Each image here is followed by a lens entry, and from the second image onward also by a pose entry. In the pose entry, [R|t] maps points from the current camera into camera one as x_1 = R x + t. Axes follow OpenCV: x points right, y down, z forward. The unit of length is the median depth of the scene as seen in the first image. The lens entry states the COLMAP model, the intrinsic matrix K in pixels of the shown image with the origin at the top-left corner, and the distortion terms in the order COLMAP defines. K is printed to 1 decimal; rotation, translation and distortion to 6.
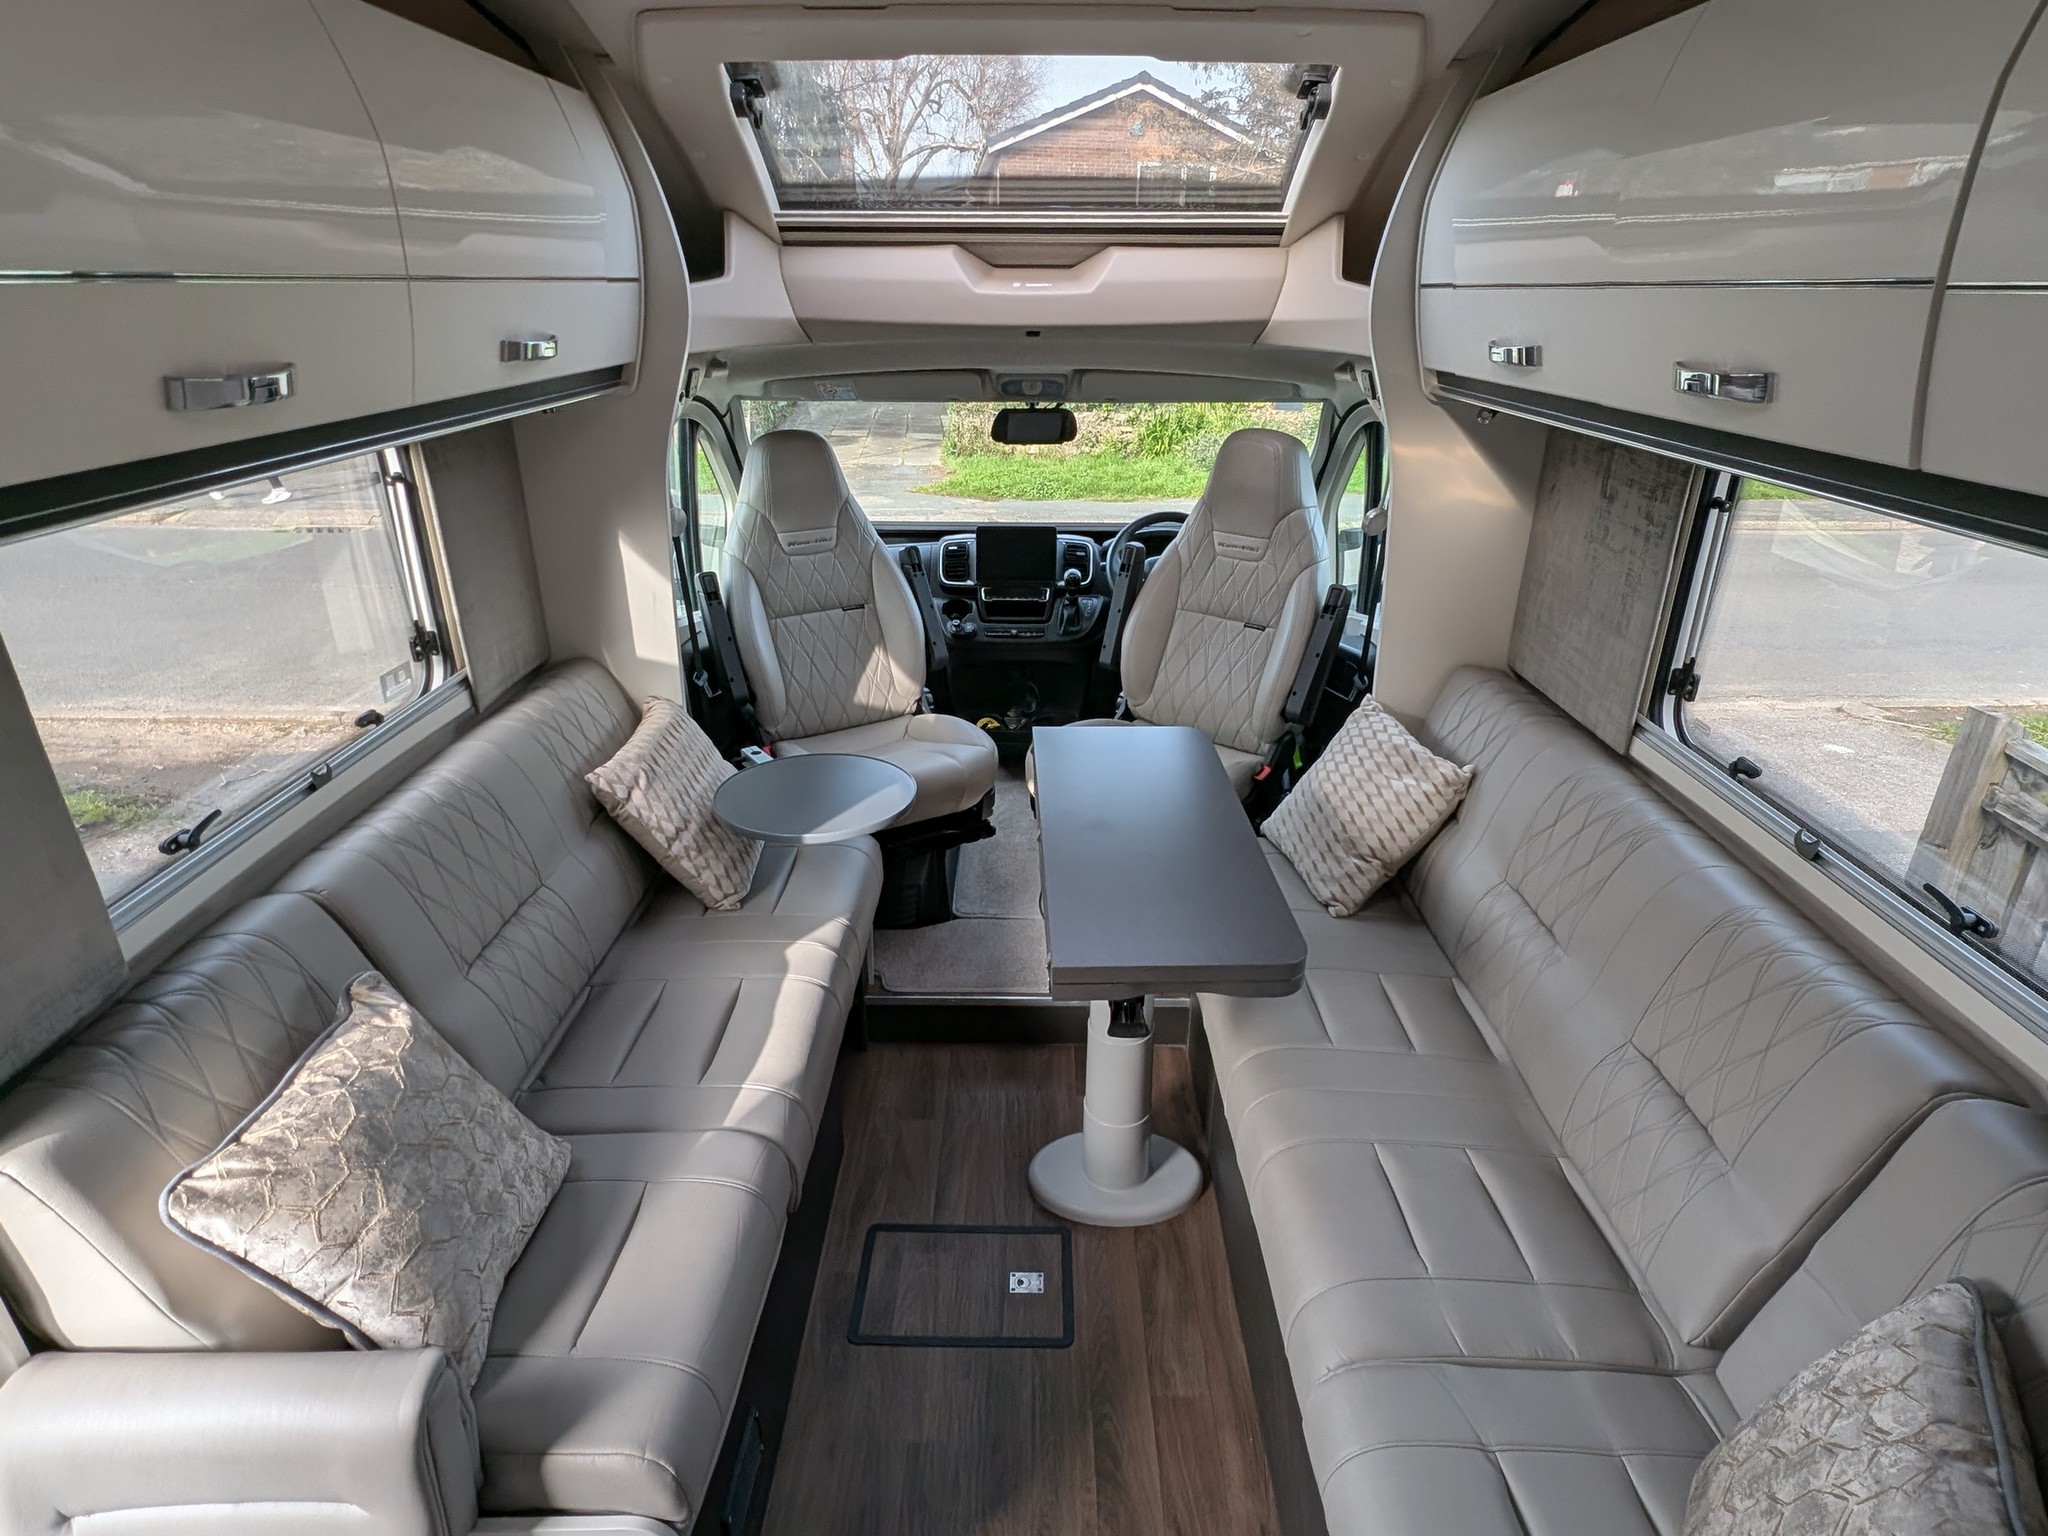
lens RADIAL K [[1100.8, 0, 1032.9], [0, 1100.8, 766.4], [0, 0, 1]] dist [-0.000351, -0.000711]
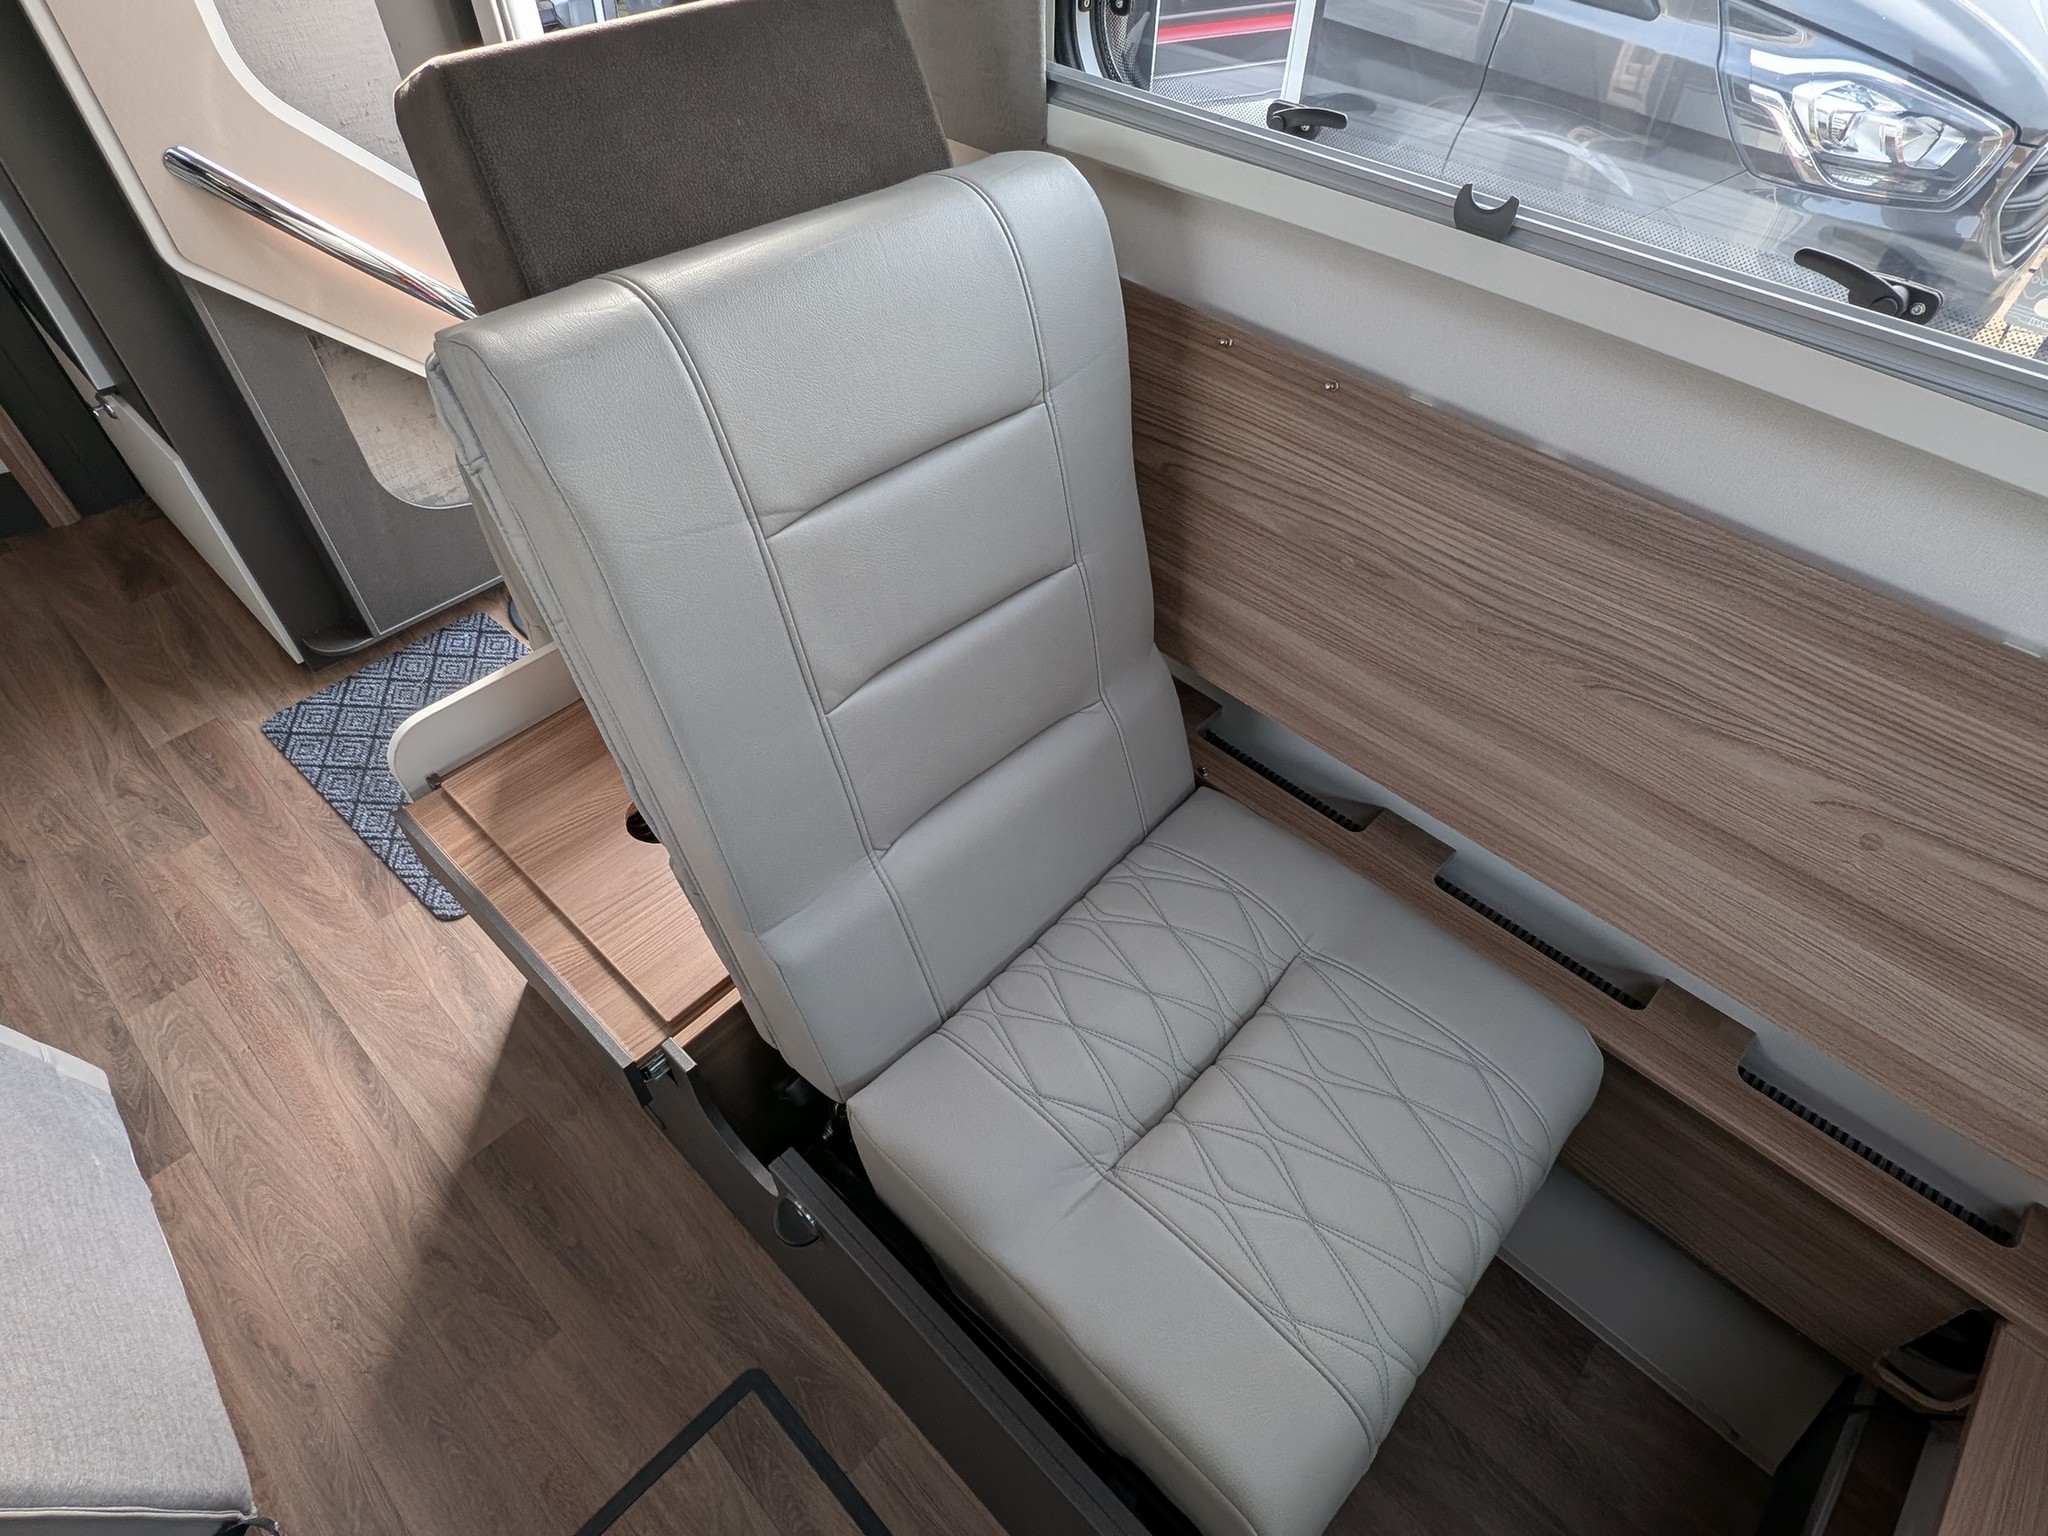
lens RADIAL K [[1100.8, 0, 1032.9], [0, 1100.8, 766.4], [0, 0, 1]] dist [-0.000351, -0.000711]
pose [[-0.686358, 0.522547, -0.505823, -0.113343], [-0.315430, 0.412799, 0.854459, -0.150863], [0.655298, 0.746017, -0.118501, 0.759240]]
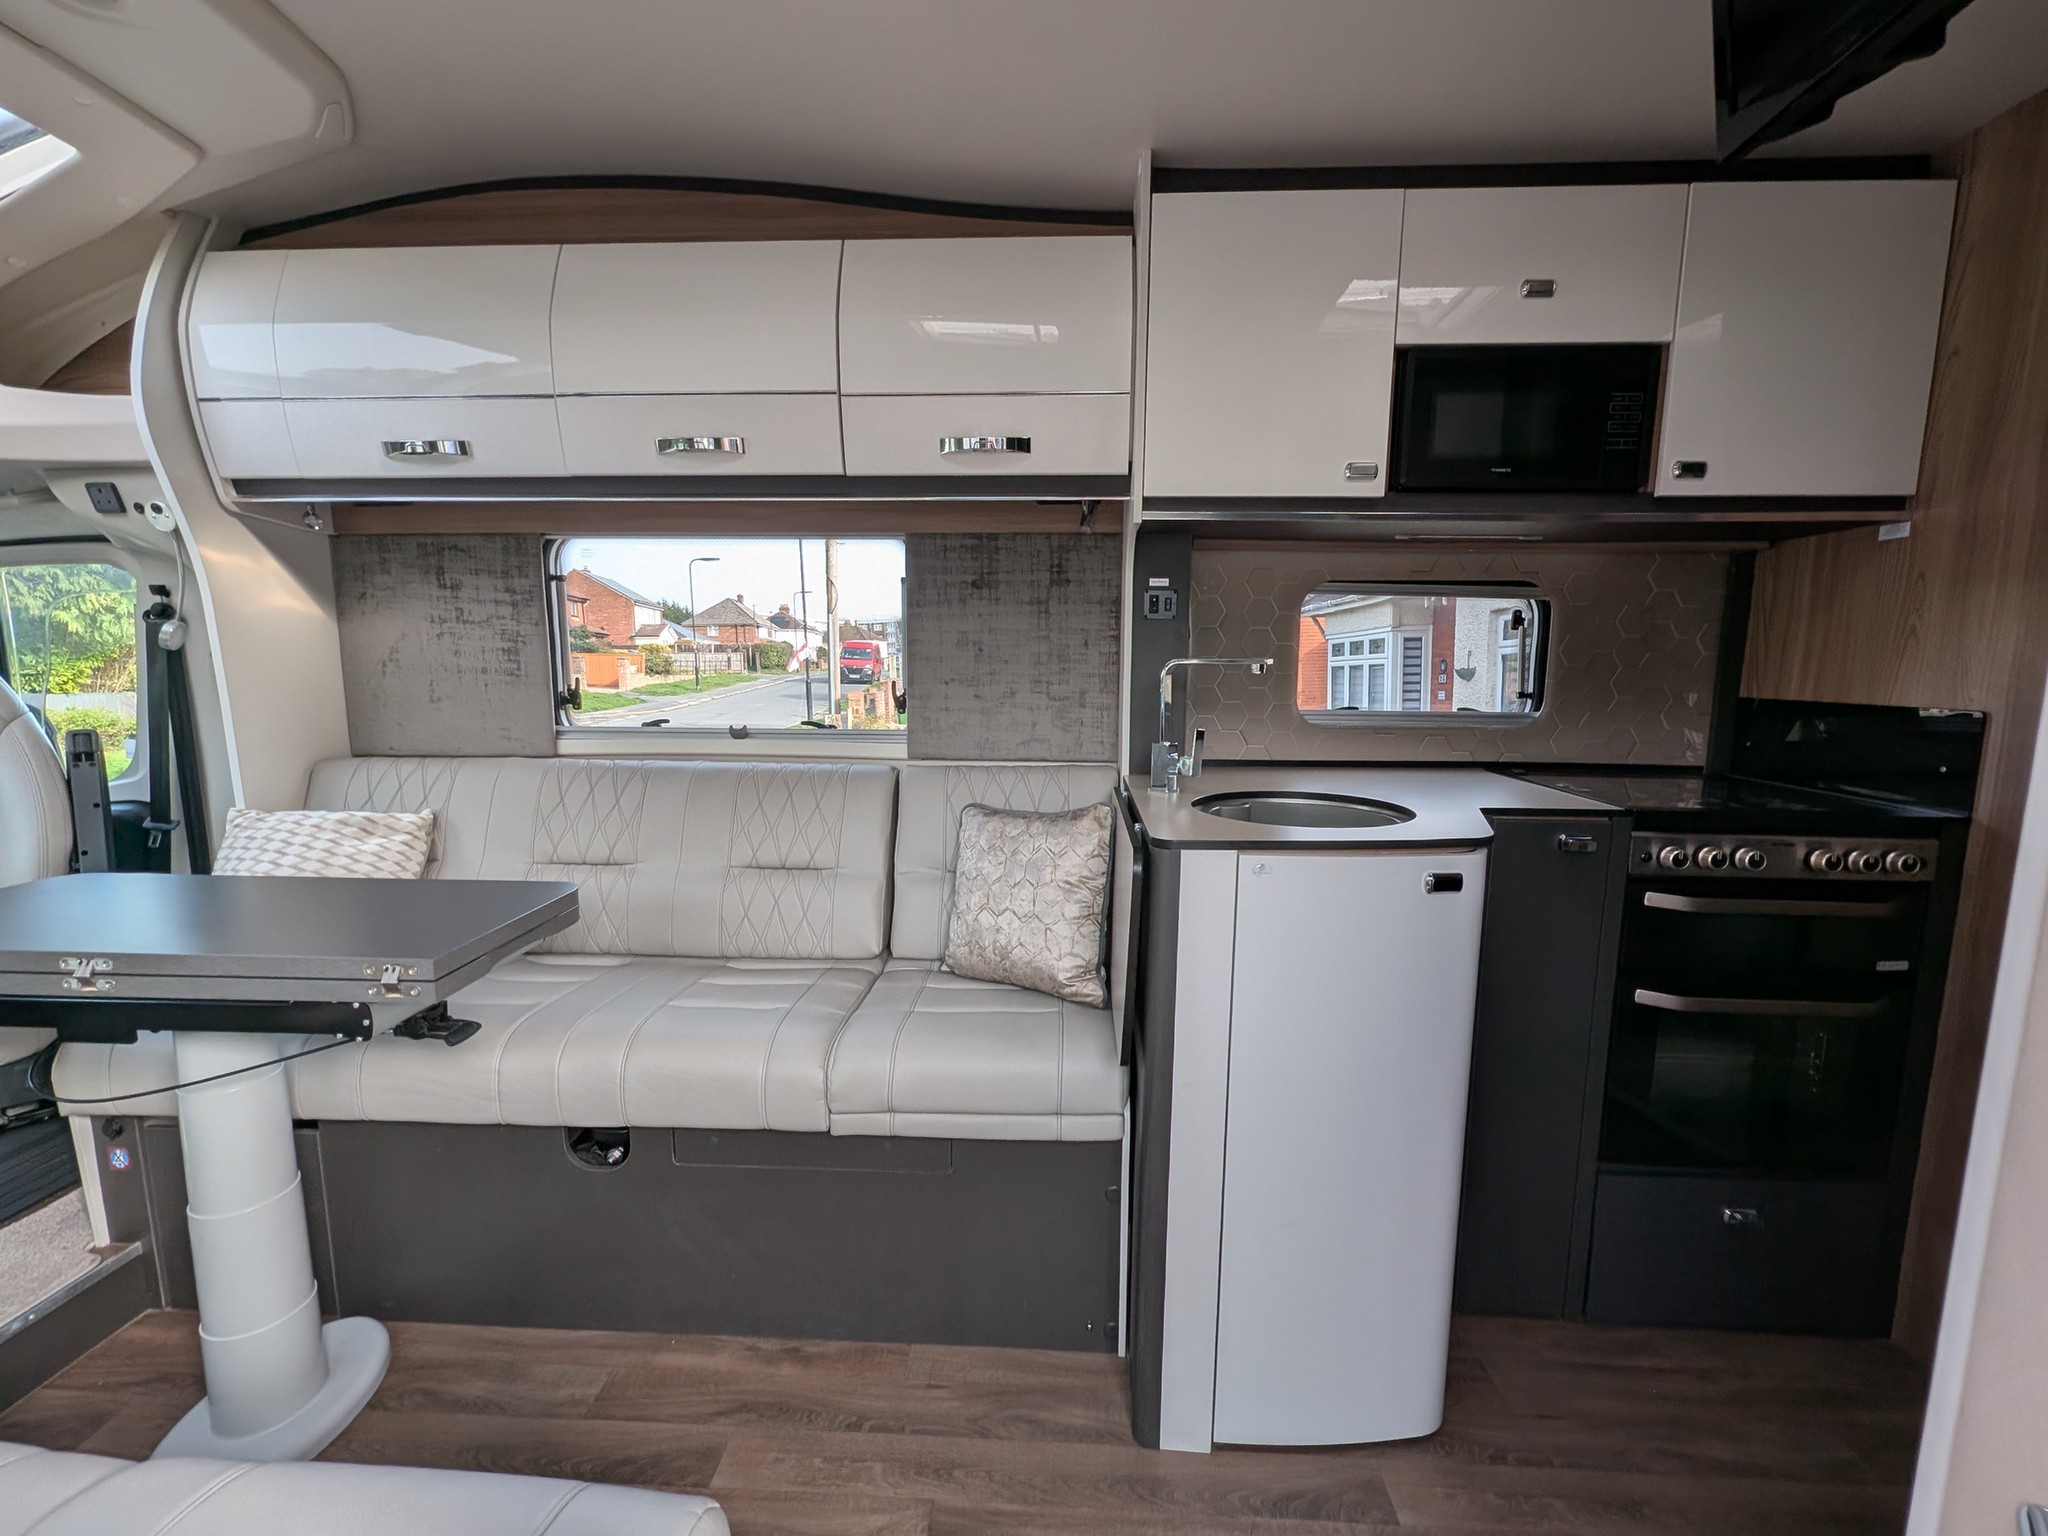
lens RADIAL K [[850.6, 0, 1034.8], [0, 850.6, 768.4], [0, 0, 1]] dist [0.011965, -0.007192]
pose [[0.041589, -0.130925, 0.990520, -0.415385], [0.396664, 0.912065, 0.103901, 0.107434], [-0.917021, 0.388582, 0.089865, 0.277184]]
